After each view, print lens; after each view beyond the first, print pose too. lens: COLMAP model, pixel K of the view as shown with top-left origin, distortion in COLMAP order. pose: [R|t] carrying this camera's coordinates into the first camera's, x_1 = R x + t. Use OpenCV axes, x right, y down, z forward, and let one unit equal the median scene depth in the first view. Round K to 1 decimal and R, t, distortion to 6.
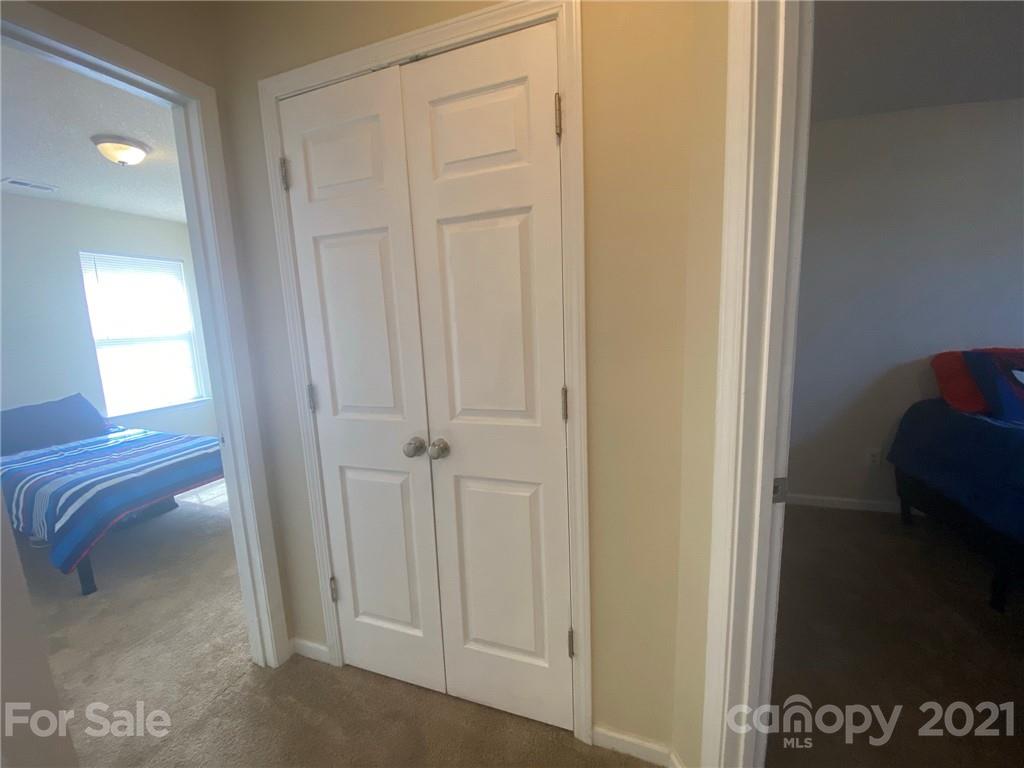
lens RADIAL K [[418.3, 0, 514.3], [0, 418.3, 380.4], [0, 0, 1]] dist [-0.003852, -0.011029]
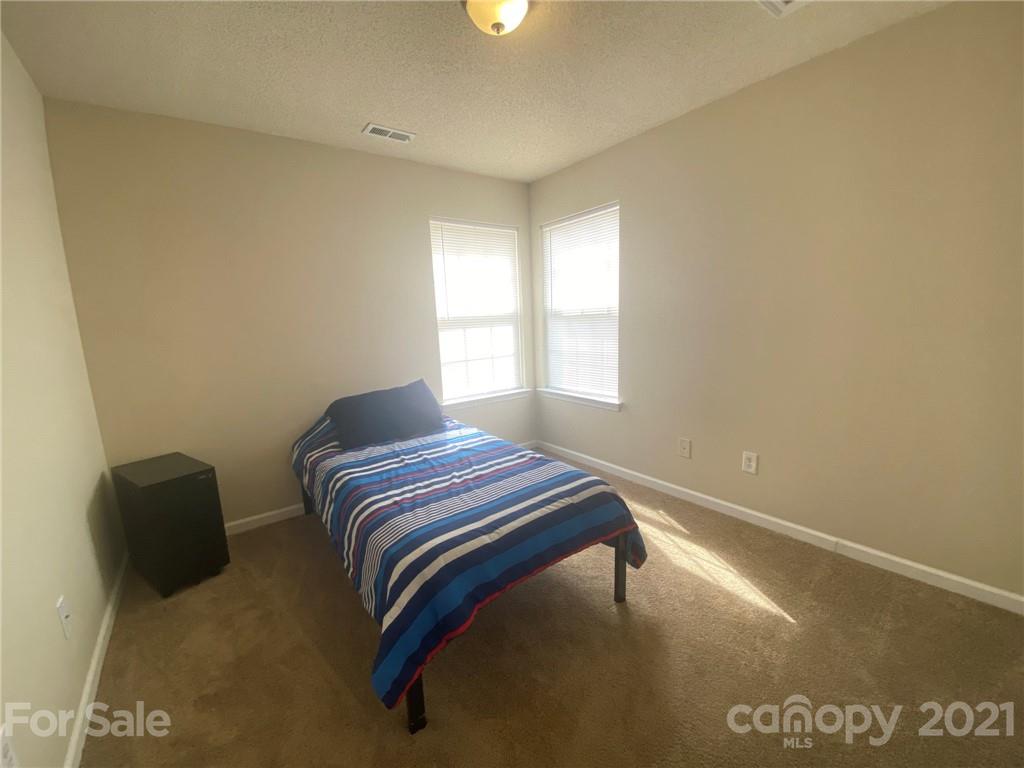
lens RADIAL K [[418.3, 0, 511.4], [0, 418.3, 383.0], [0, 0, 1]] dist [-0.003852, -0.011029]
pose [[0.826997, 0.087459, -0.555362, -0.478551], [-0.069395, 0.996152, 0.053539, -0.024873], [0.557907, -0.005737, 0.829883, 0.432316]]
